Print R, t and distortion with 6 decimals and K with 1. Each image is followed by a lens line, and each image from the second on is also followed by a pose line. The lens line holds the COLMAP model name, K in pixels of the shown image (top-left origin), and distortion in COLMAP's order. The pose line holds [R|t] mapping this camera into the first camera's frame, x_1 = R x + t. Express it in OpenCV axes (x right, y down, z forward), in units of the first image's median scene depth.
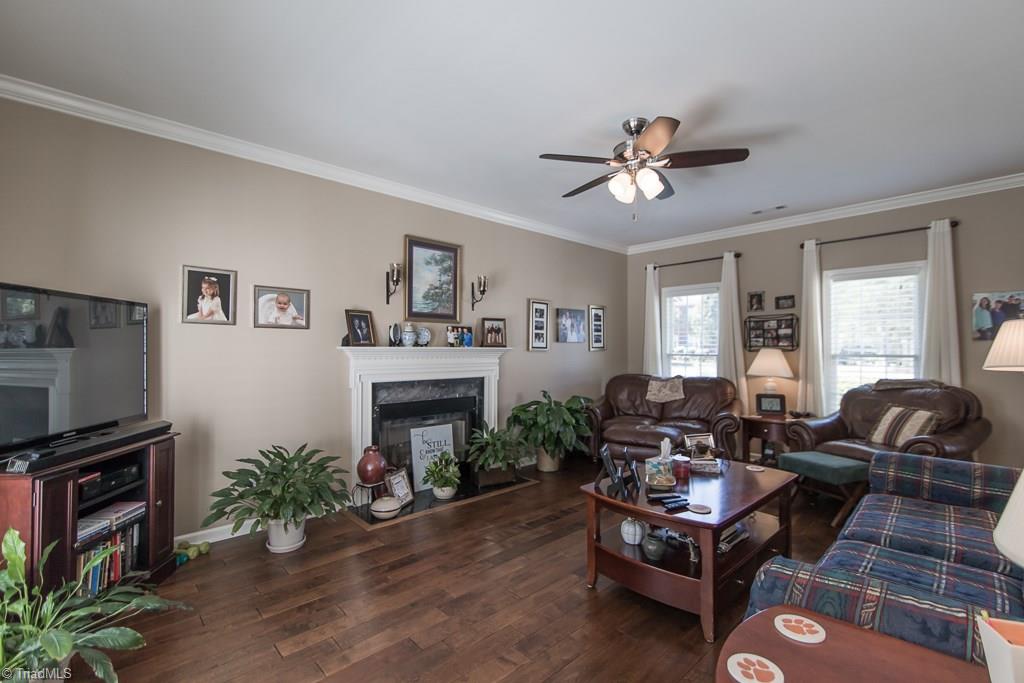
lens RADIAL K [[464.8, 0, 519.0], [0, 464.8, 346.1], [0, 0, 1]] dist [0.005660, -0.002393]
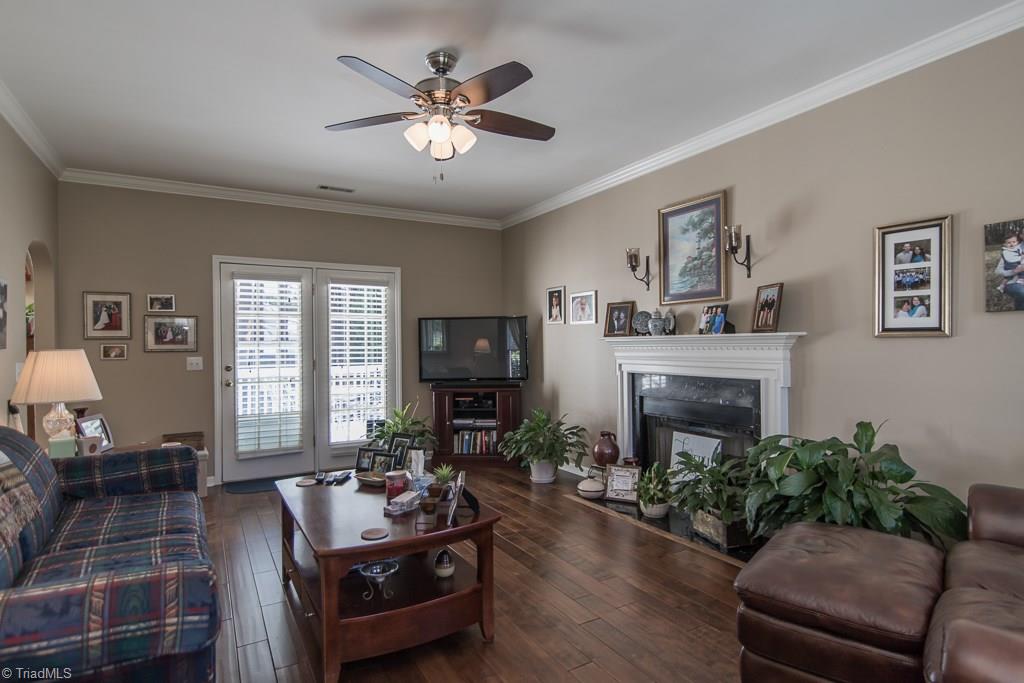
lens RADIAL K [[551.4, 0, 511.7], [0, 551.4, 343.4], [0, 0, 1]] dist [0.001819, 0.000985]
pose [[-0.225047, 0.001396, -0.974347, 0.775243], [0.024027, 0.999703, -0.004117, 0.012287], [0.974052, -0.024337, -0.225014, 0.886059]]
